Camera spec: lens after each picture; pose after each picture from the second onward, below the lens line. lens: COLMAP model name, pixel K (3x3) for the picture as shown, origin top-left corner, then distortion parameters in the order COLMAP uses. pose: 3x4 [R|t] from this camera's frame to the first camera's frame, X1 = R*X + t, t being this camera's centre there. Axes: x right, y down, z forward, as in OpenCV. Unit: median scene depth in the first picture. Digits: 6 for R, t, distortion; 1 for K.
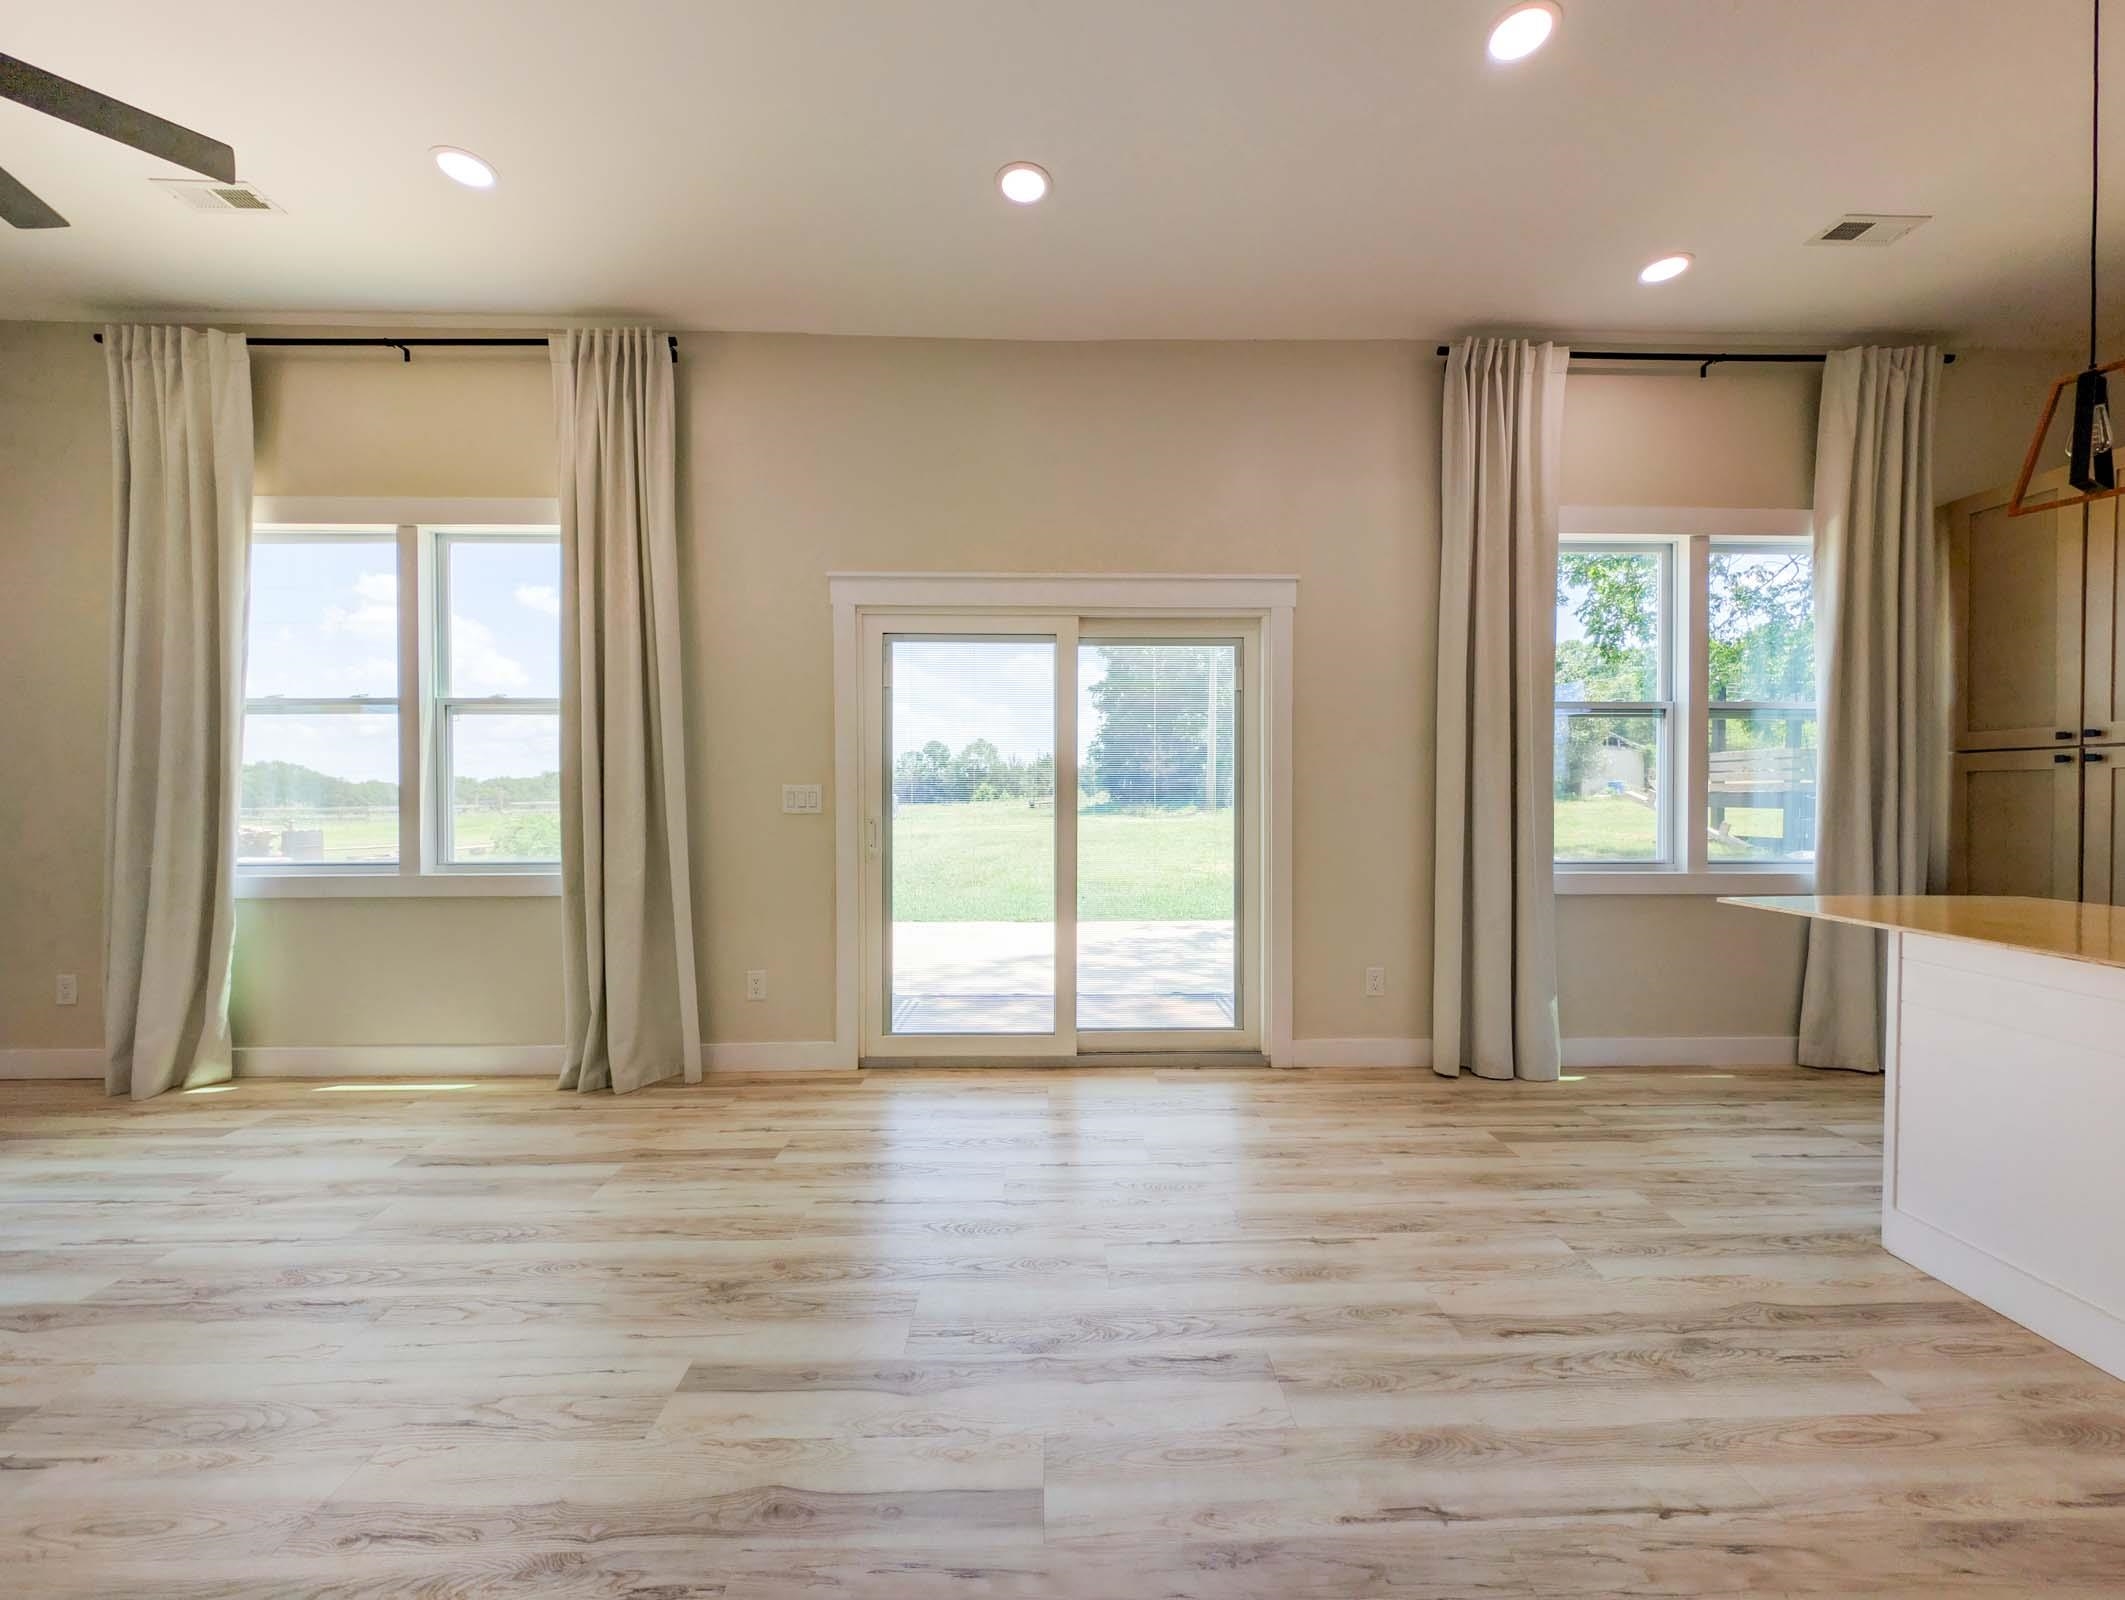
lens RADIAL K [[811.2, 0, 1063.8], [0, 811.2, 797.6], [0, 0, 1]] dist [0.007450, -0.002963]
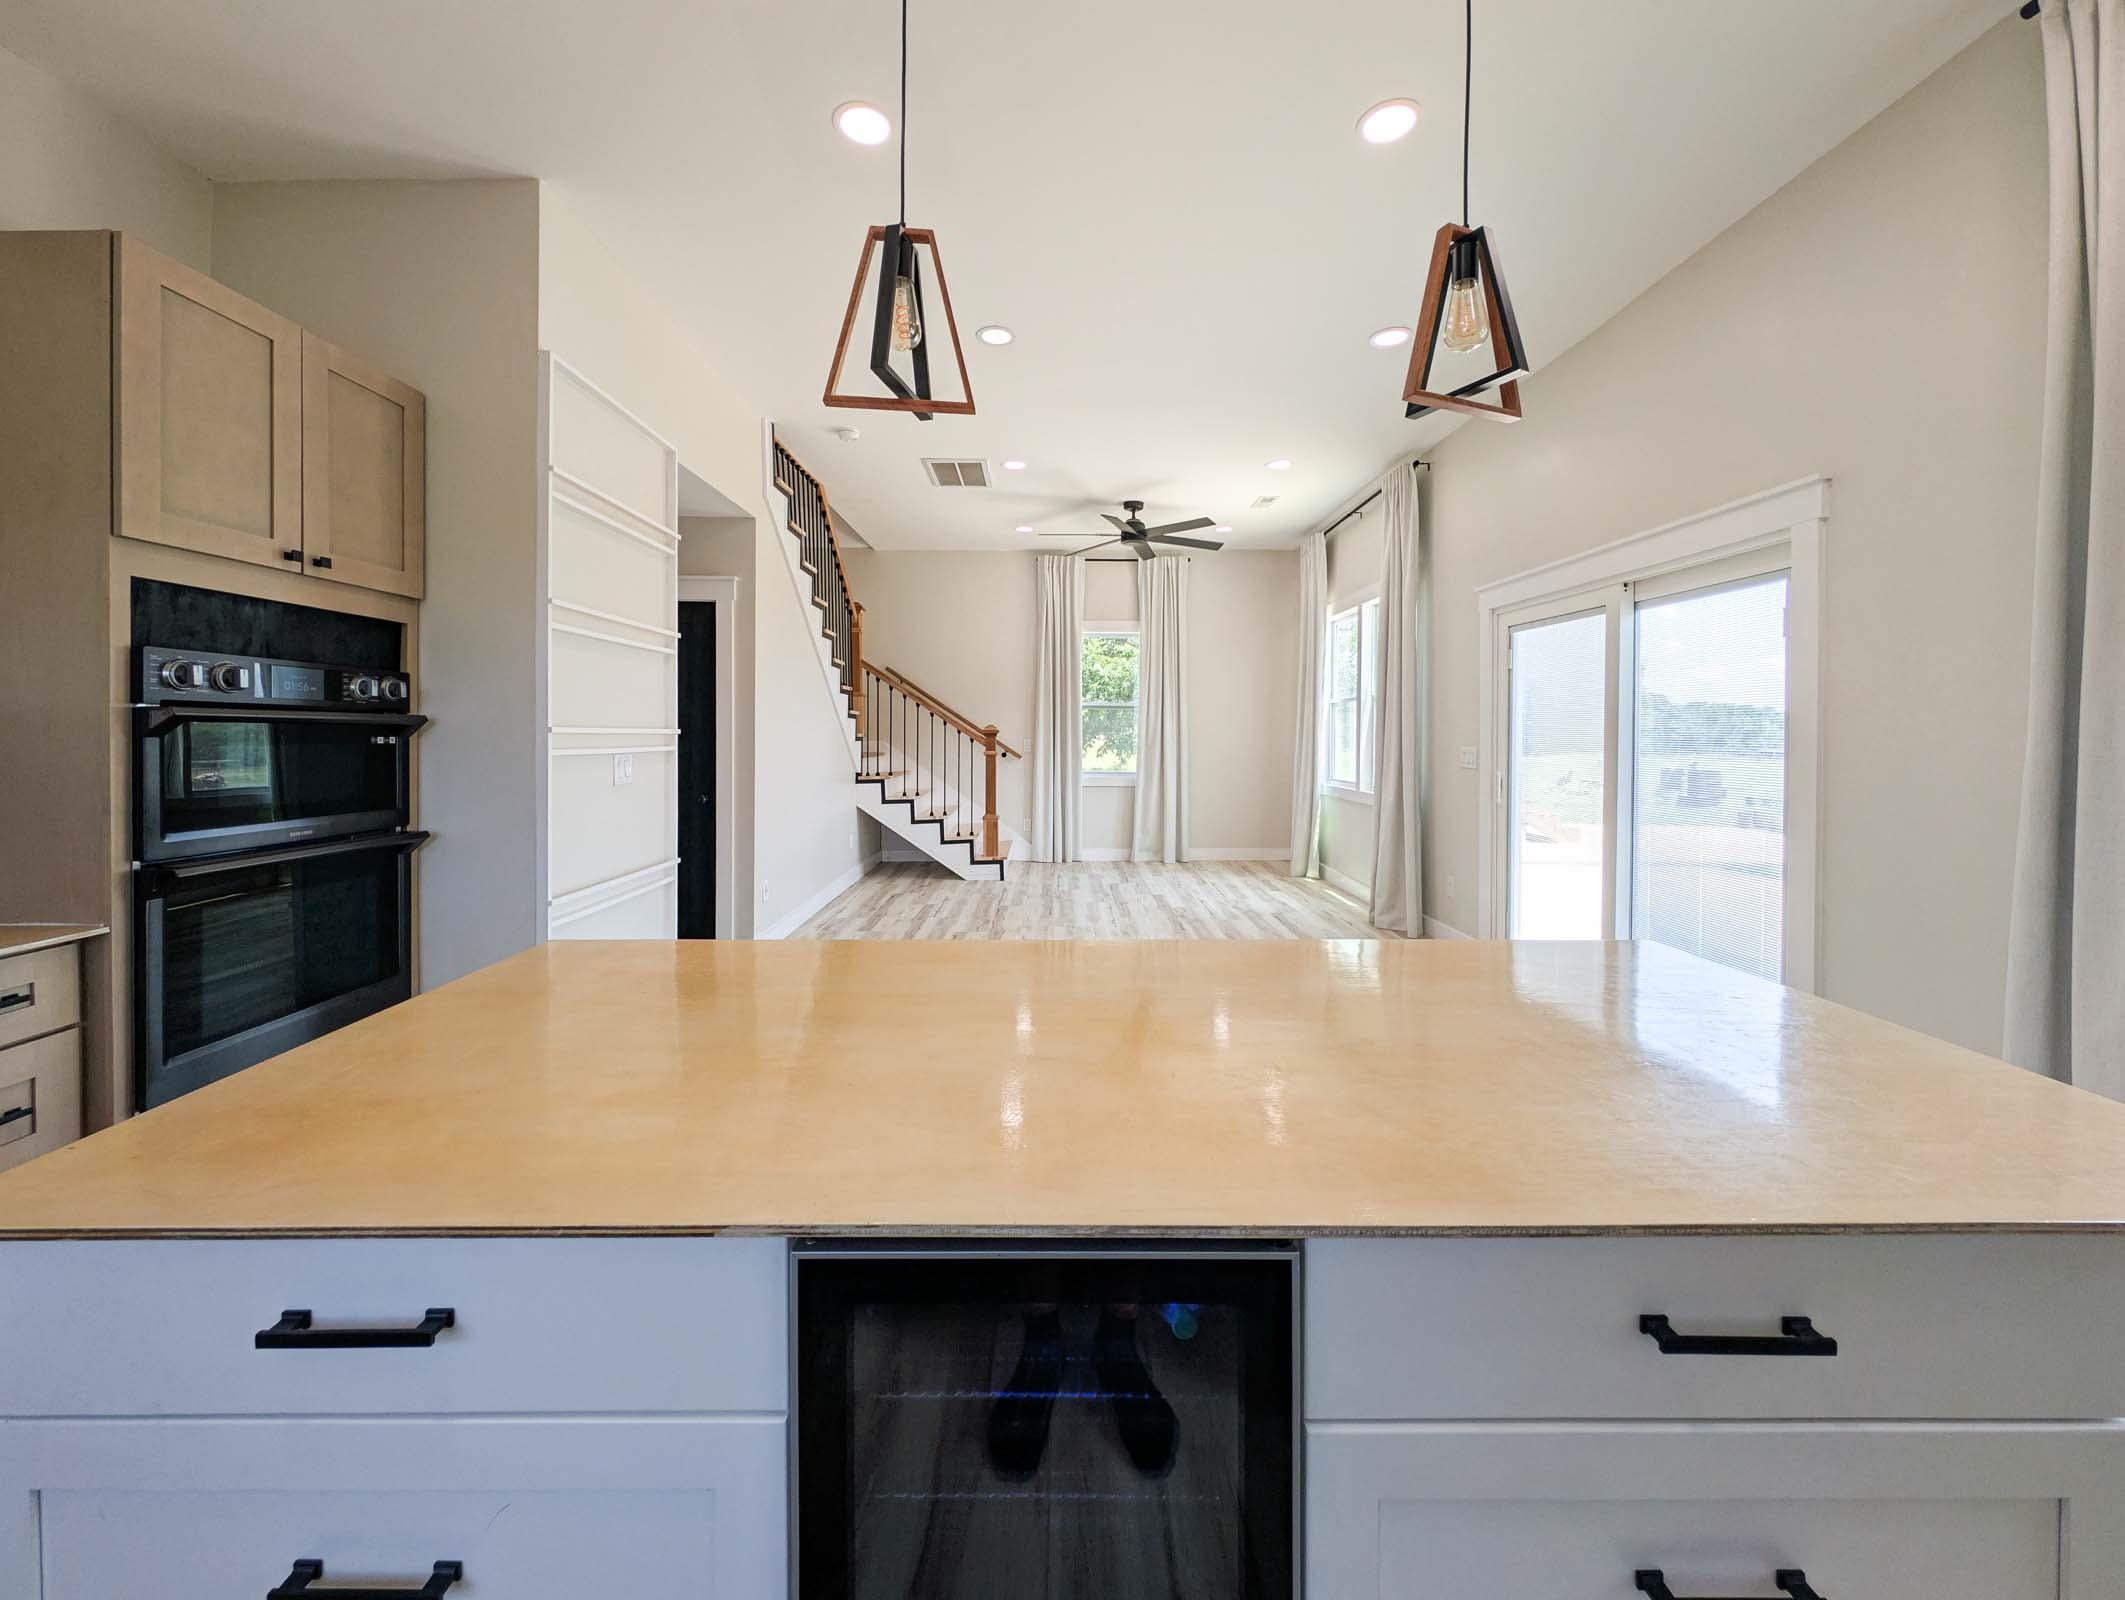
lens RADIAL K [[811.2, 0, 1067.7], [0, 811.2, 733.0], [0, 0, 1]] dist [0.007450, -0.002963]
pose [[-0.014070, 0.003792, -0.999894, 1.395478], [-0.013585, 0.999900, 0.003984, -0.044753], [0.999809, 0.013640, -0.014017, 0.446158]]
